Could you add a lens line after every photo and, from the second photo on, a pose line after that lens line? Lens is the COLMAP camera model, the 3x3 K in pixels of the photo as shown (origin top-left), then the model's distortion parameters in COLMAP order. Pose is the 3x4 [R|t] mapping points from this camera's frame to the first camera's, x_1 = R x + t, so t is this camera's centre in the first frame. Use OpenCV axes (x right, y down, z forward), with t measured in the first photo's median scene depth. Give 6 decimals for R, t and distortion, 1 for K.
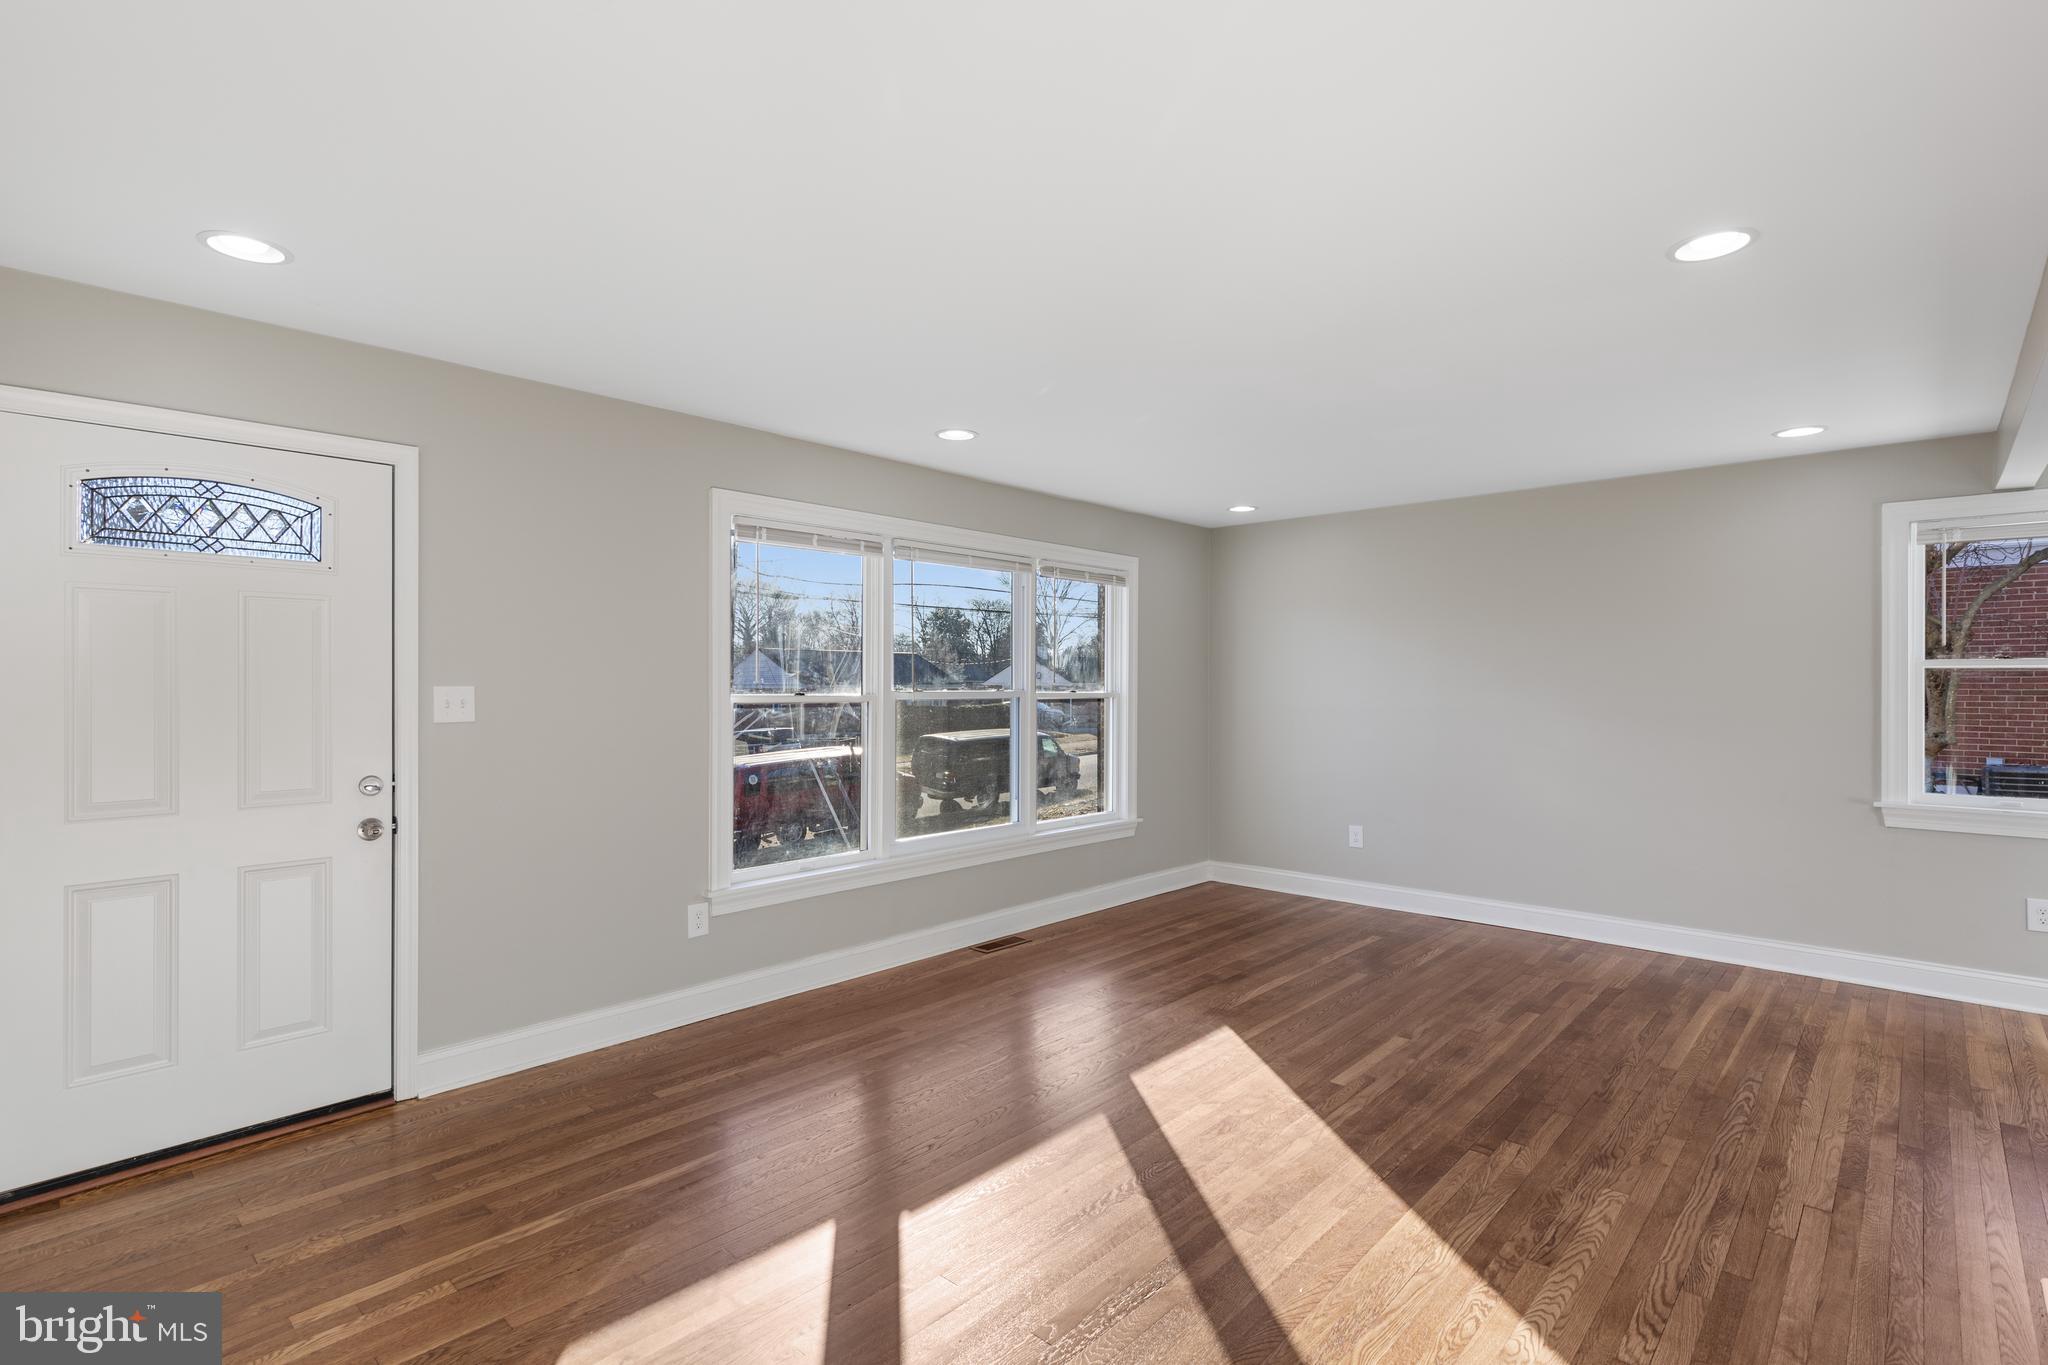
lens RADIAL K [[938.7, 0, 1010.1], [0, 938.7, 686.8], [0, 0, 1]] dist [0.012967, -0.002267]
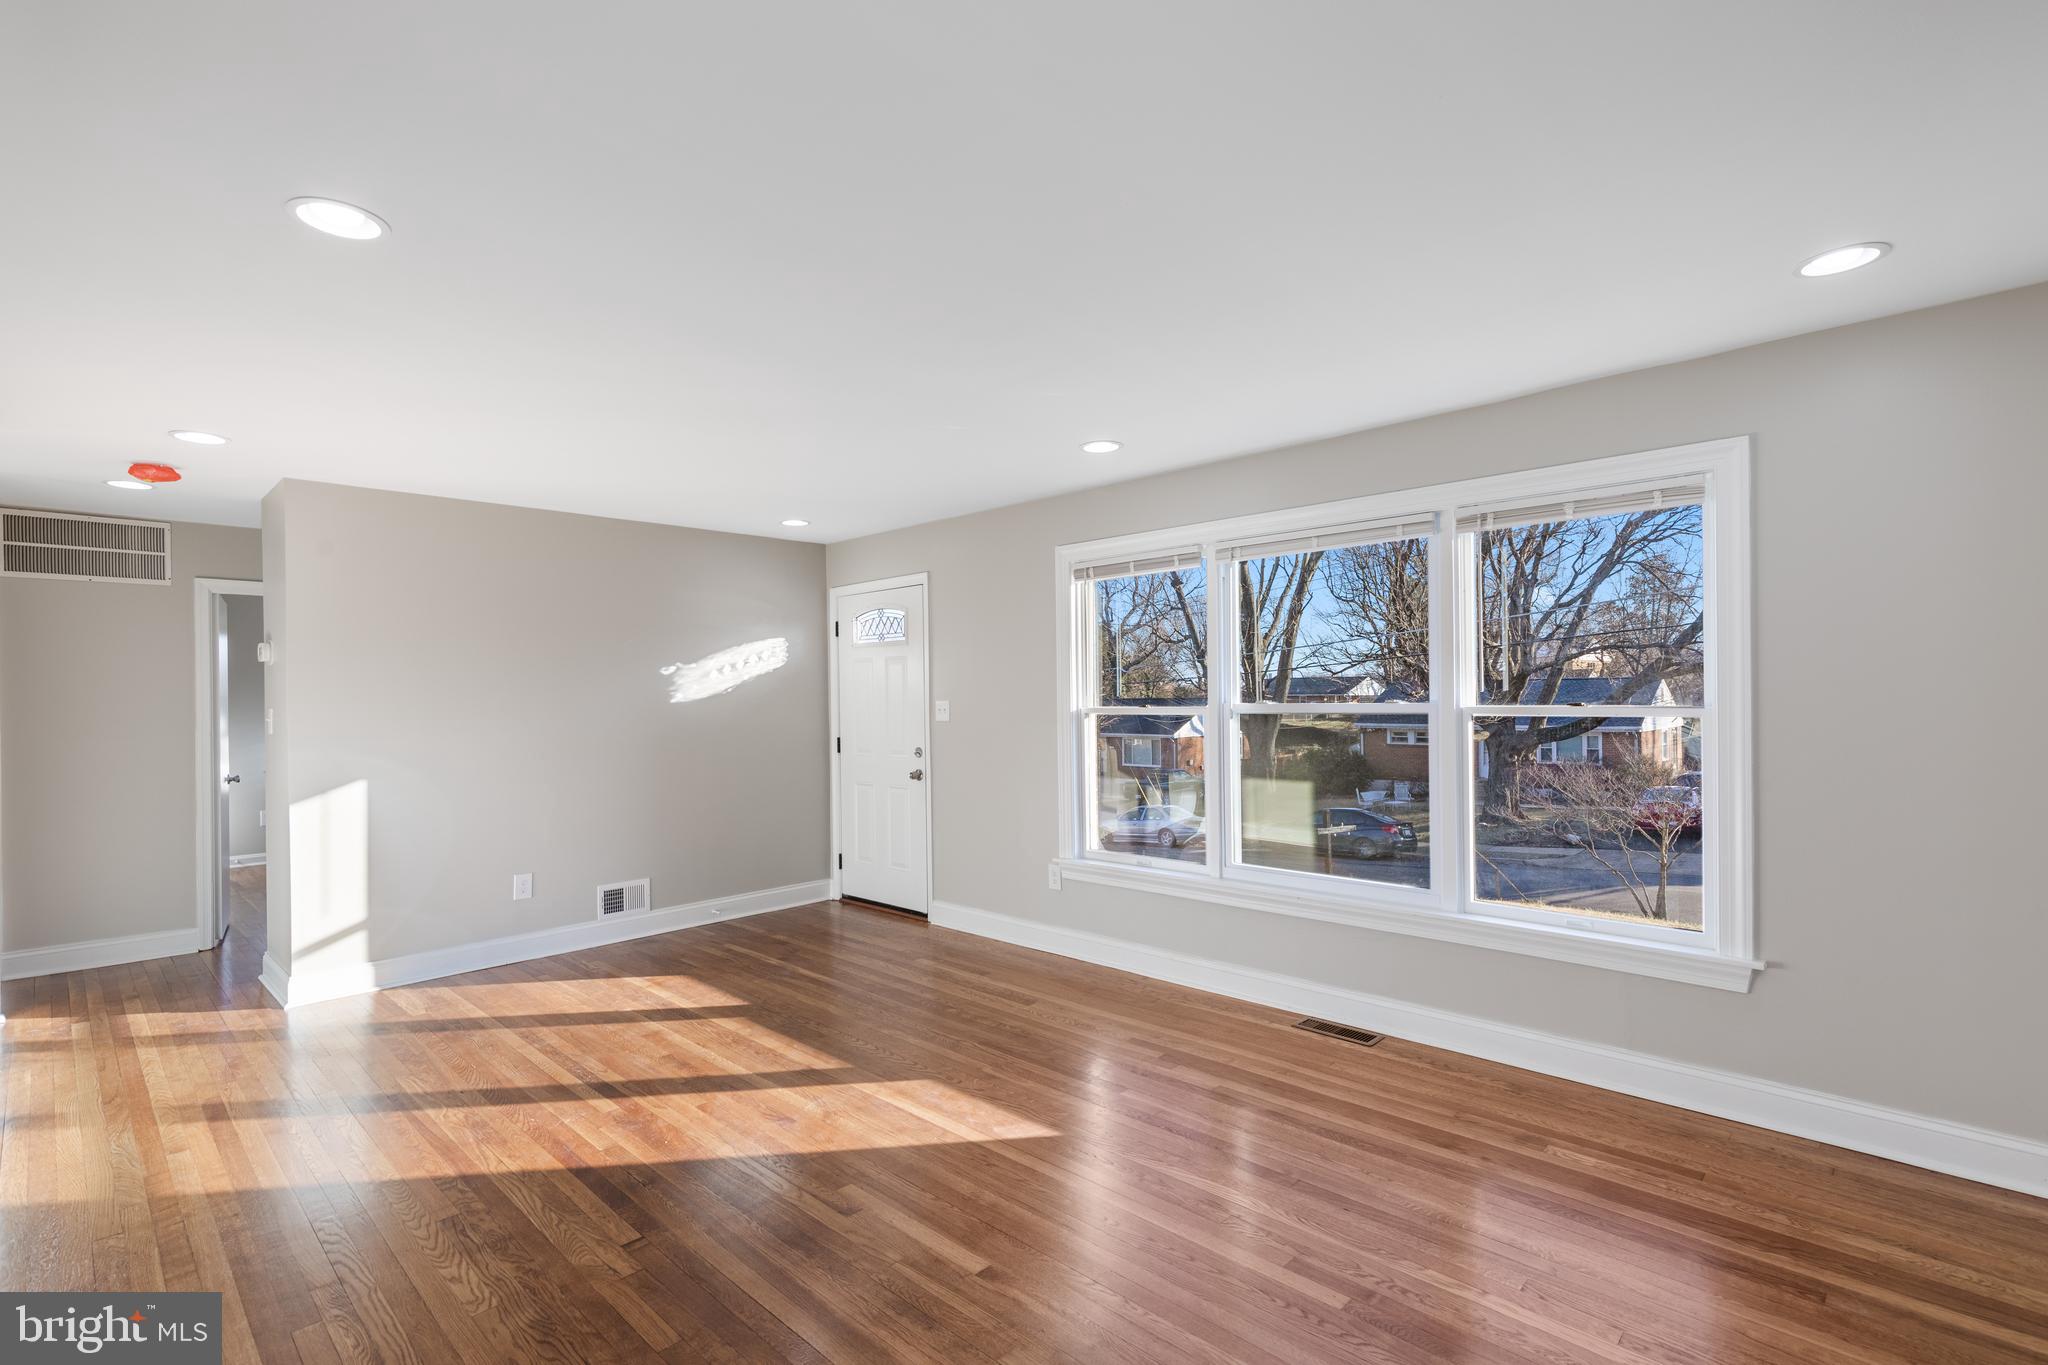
lens RADIAL K [[938.7, 0, 1055.0], [0, 938.7, 693.1], [0, 0, 1]] dist [0.012967, -0.002267]
pose [[0.011530, -0.008715, -0.999896, 0.972738], [0.014514, 0.999858, -0.008547, 0.002712], [0.999828, -0.014414, 0.011655, 0.982021]]
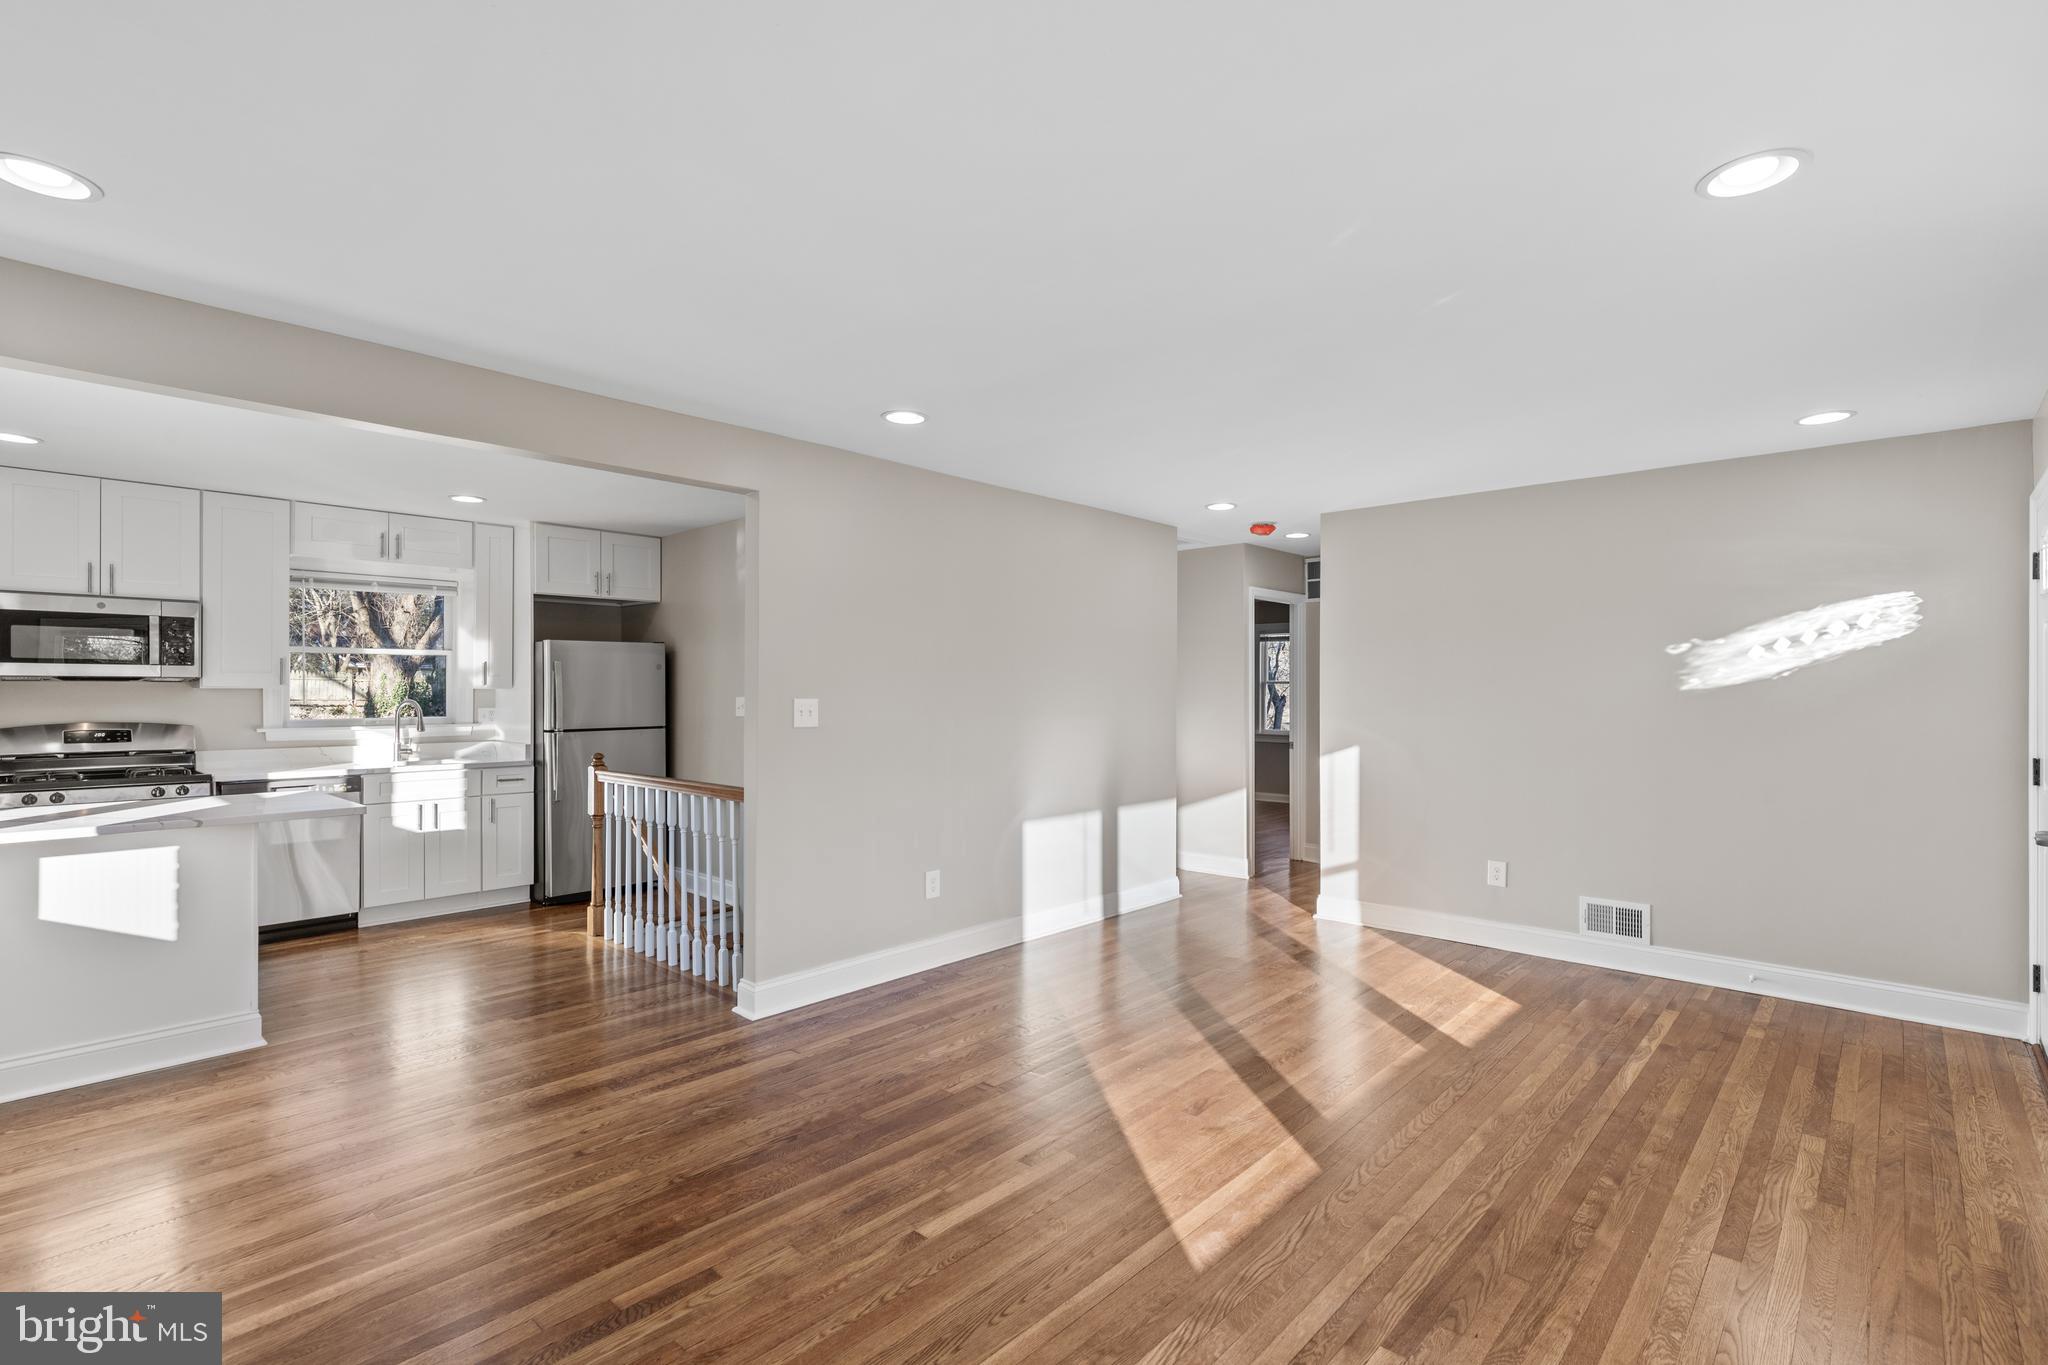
lens RADIAL K [[938.7, 0, 1013.0], [0, 938.7, 684.9], [0, 0, 1]] dist [0.012967, -0.002267]
pose [[-0.999969, -0.001984, -0.007592, 0.338183], [-0.001920, 0.999963, -0.008394, 0.000784], [0.007608, -0.008379, -0.999936, 1.550540]]
